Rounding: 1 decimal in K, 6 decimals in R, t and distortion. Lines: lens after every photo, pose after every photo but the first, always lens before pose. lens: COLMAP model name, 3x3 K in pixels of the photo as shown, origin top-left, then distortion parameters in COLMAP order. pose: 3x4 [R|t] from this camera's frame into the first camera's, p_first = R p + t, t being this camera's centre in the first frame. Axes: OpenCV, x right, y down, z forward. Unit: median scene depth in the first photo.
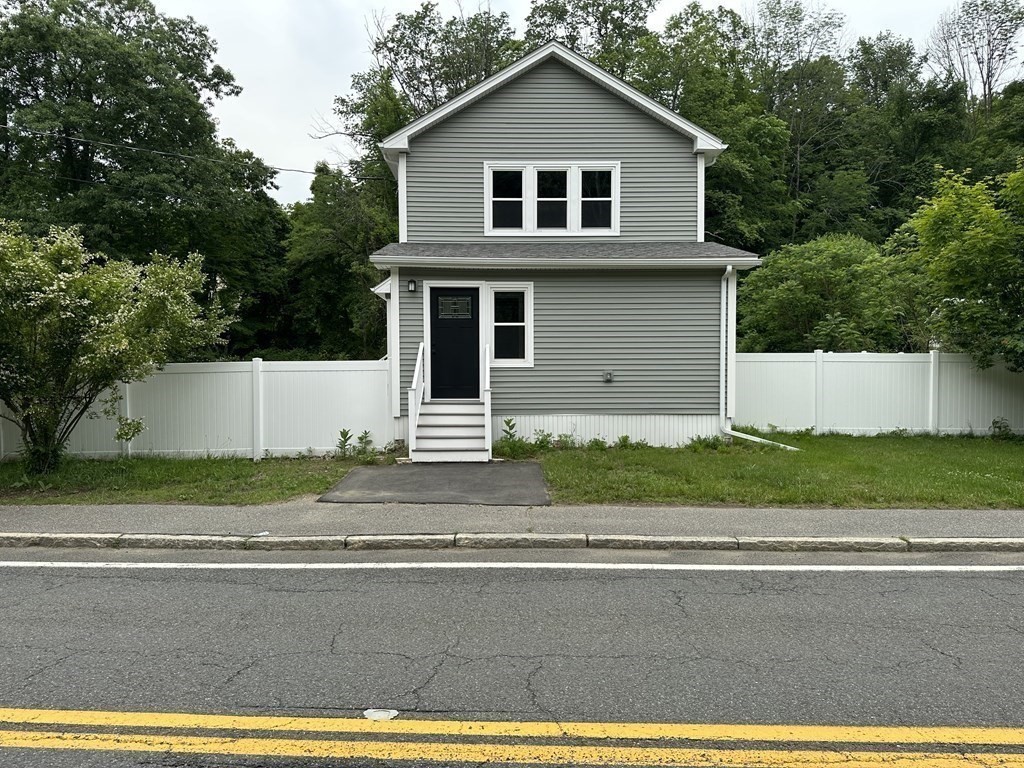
lens RADIAL K [[702.3, 0, 511.5], [0, 702.3, 393.7], [0, 0, 1]] dist [0.088774, -0.104614]
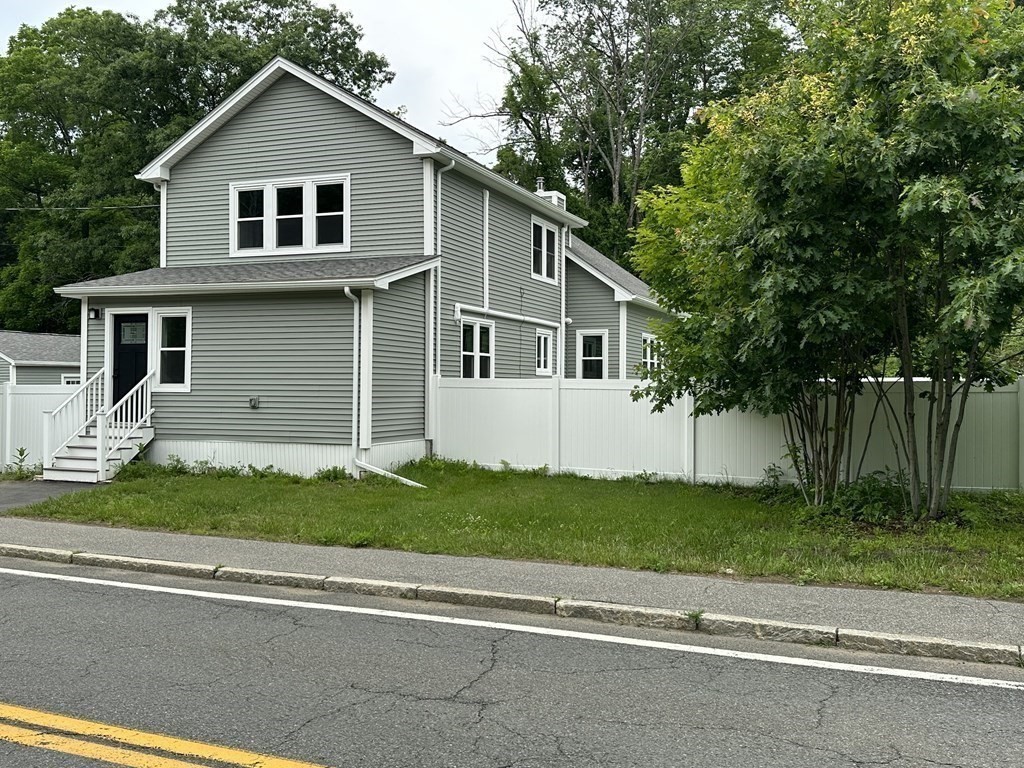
lens RADIAL K [[938.1, 0, 506.8], [0, 938.1, 379.5], [0, 0, 1]] dist [0.162440, -0.314367]
pose [[0.920295, 0.005118, -0.391192, 0.831667], [-0.023240, 0.998864, -0.041603, -0.008374], [0.390535, 0.047378, 0.919368, -0.054650]]
